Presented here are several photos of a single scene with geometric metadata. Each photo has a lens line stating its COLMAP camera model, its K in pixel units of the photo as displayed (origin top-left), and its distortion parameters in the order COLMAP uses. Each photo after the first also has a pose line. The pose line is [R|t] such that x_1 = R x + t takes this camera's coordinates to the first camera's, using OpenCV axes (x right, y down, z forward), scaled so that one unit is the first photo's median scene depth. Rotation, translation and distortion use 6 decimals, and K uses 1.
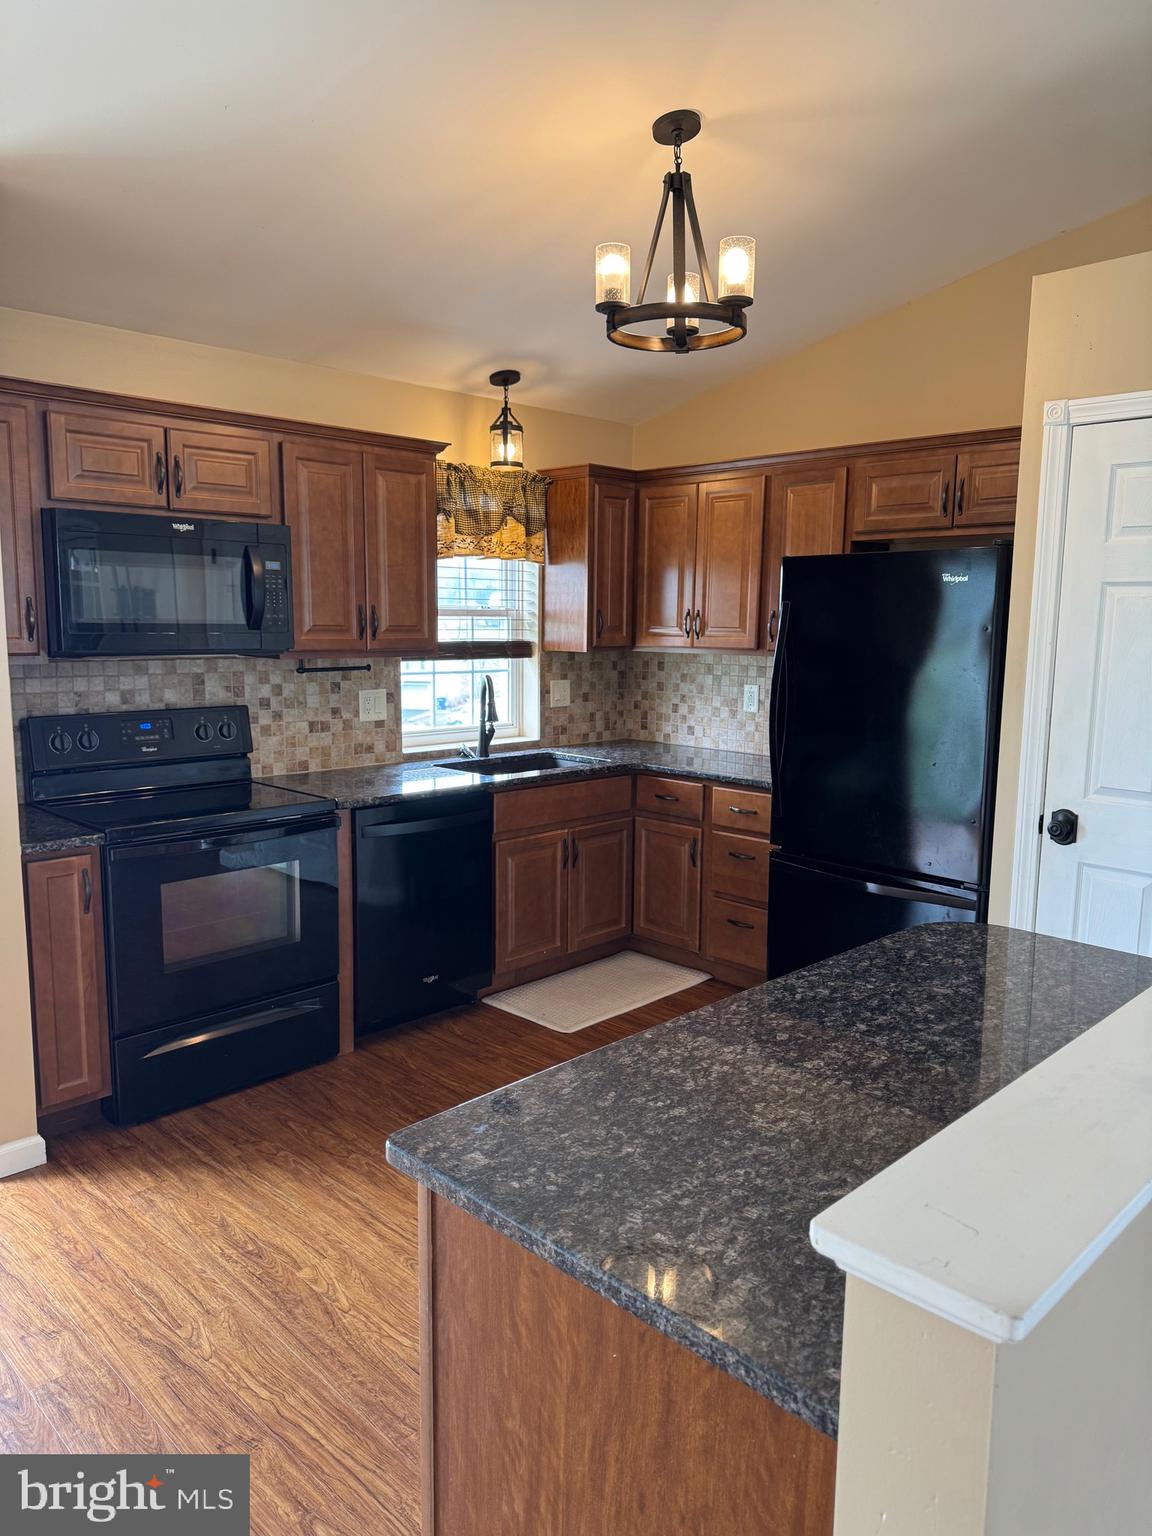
lens RADIAL K [[1083.7, 0, 575.1], [0, 1083.7, 770.5], [0, 0, 1]] dist [0.075940, -0.142883]
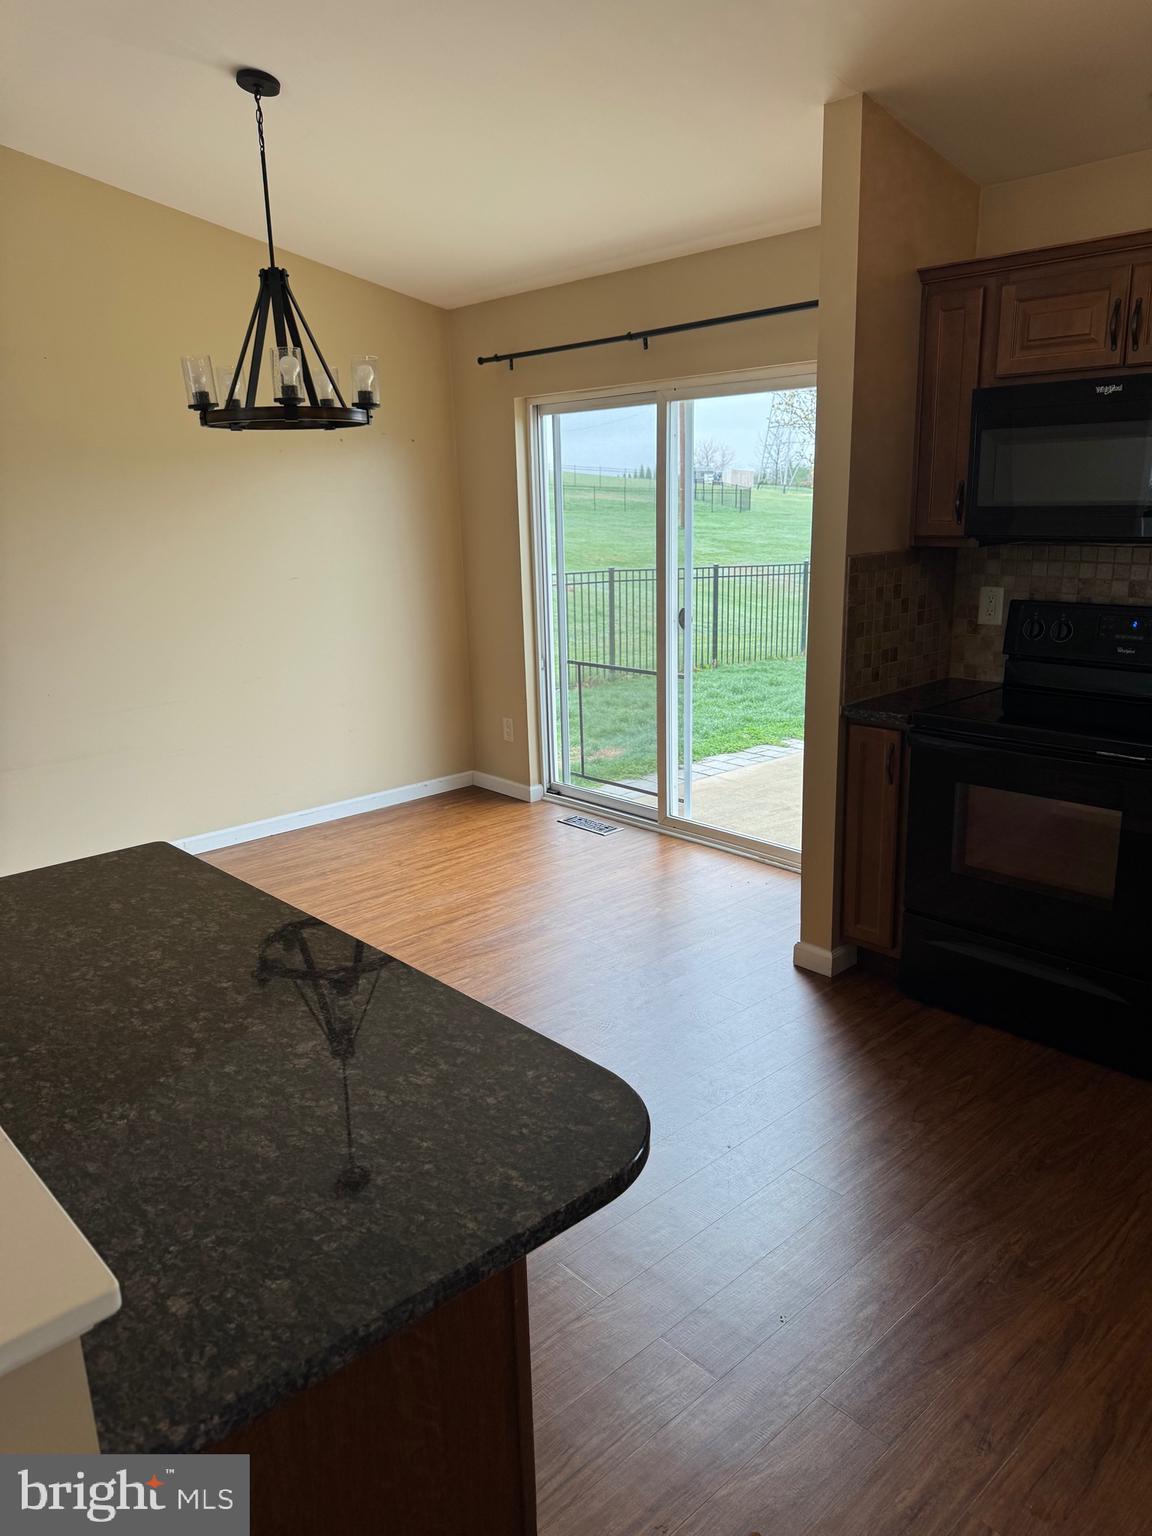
lens RADIAL K [[1083.7, 0, 575.1], [0, 1083.7, 770.5], [0, 0, 1]] dist [0.075940, -0.142883]
pose [[-0.034164, 0.240804, -0.969972, 0.482900], [-0.118750, 0.962685, 0.243178, -0.085242], [0.992336, 0.123492, -0.004294, 0.562079]]
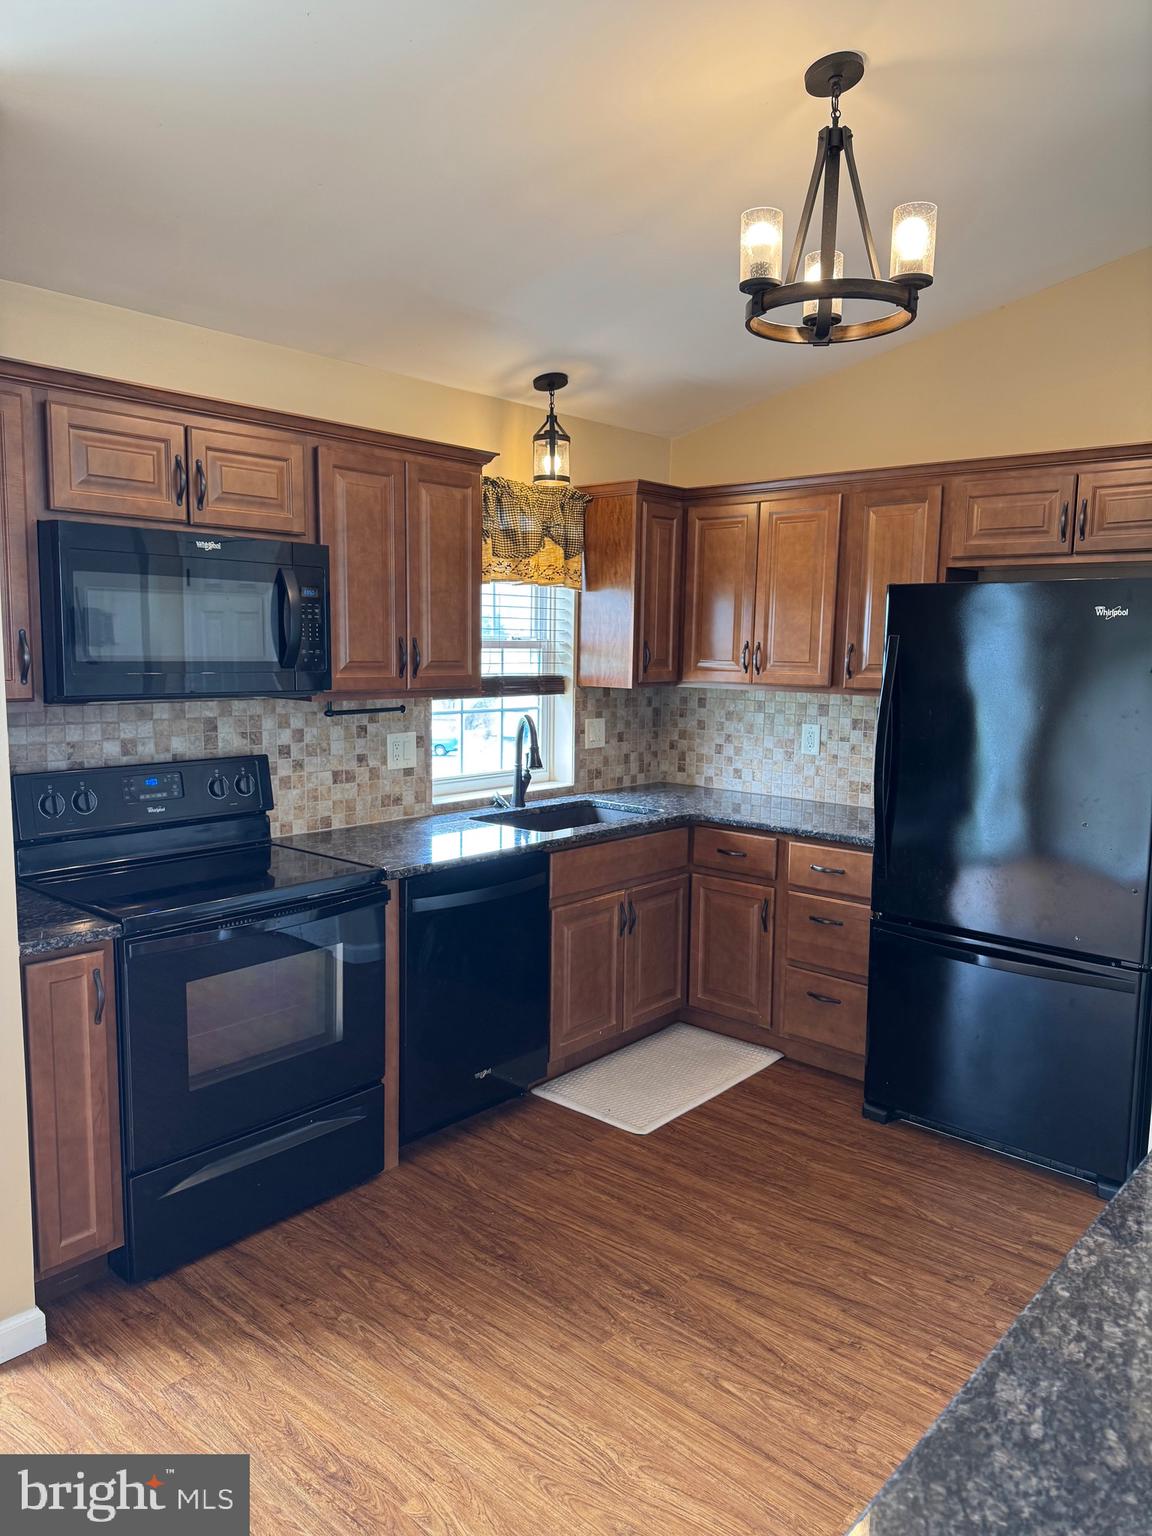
lens RADIAL K [[1082.1, 0, 572.7], [0, 1082.1, 771.3], [0, 0, 1]] dist [0.048259, -0.070001]
pose [[0.997954, -0.004000, 0.063811, -0.120604], [0.005257, 0.999795, -0.019547, -0.029824], [-0.063720, 0.019842, 0.997771, 0.143013]]
